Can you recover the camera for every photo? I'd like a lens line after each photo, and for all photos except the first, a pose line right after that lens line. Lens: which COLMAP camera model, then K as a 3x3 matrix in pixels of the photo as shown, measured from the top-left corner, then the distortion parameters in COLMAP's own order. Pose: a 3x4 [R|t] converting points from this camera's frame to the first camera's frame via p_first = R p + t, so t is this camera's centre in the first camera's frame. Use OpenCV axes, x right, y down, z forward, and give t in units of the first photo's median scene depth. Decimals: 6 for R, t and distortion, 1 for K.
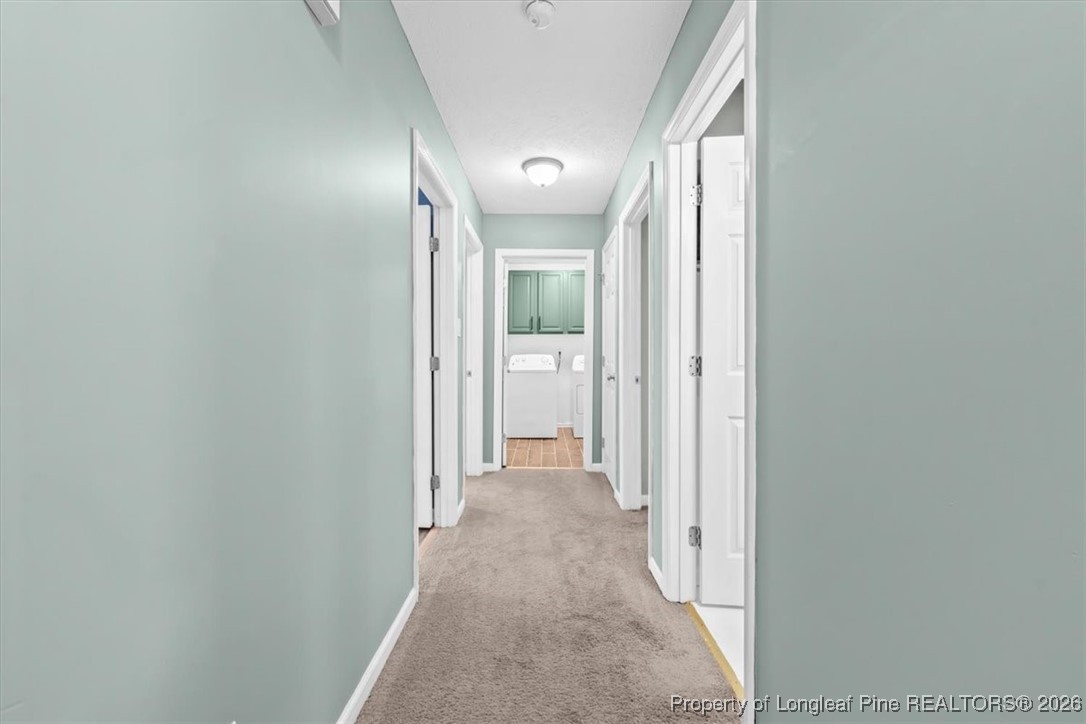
lens RADIAL K [[433.1, 0, 539.4], [0, 433.1, 353.9], [0, 0, 1]] dist [0.001866, 0.000168]
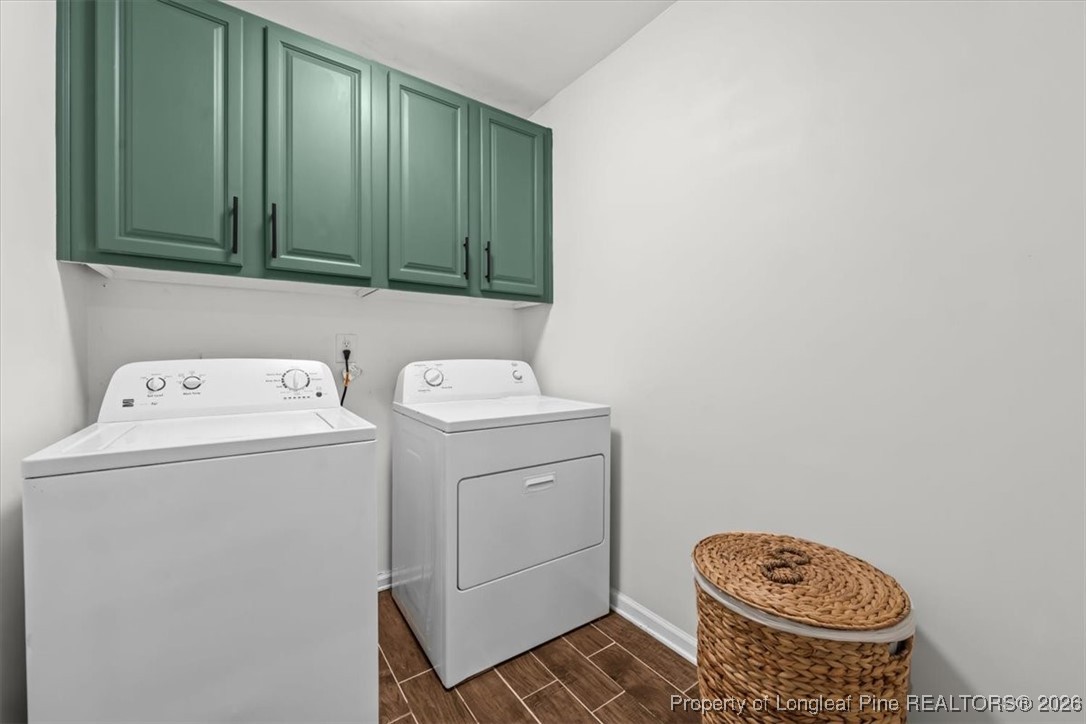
lens RADIAL K [[433.1, 0, 539.4], [0, 433.1, 353.9], [0, 0, 1]] dist [0.001866, 0.000168]
pose [[0.802069, 0.000870, 0.597231, -0.025245], [0.000443, 0.999998, -0.002052, -0.001094], [-0.597231, 0.001910, 0.802067, 0.708606]]
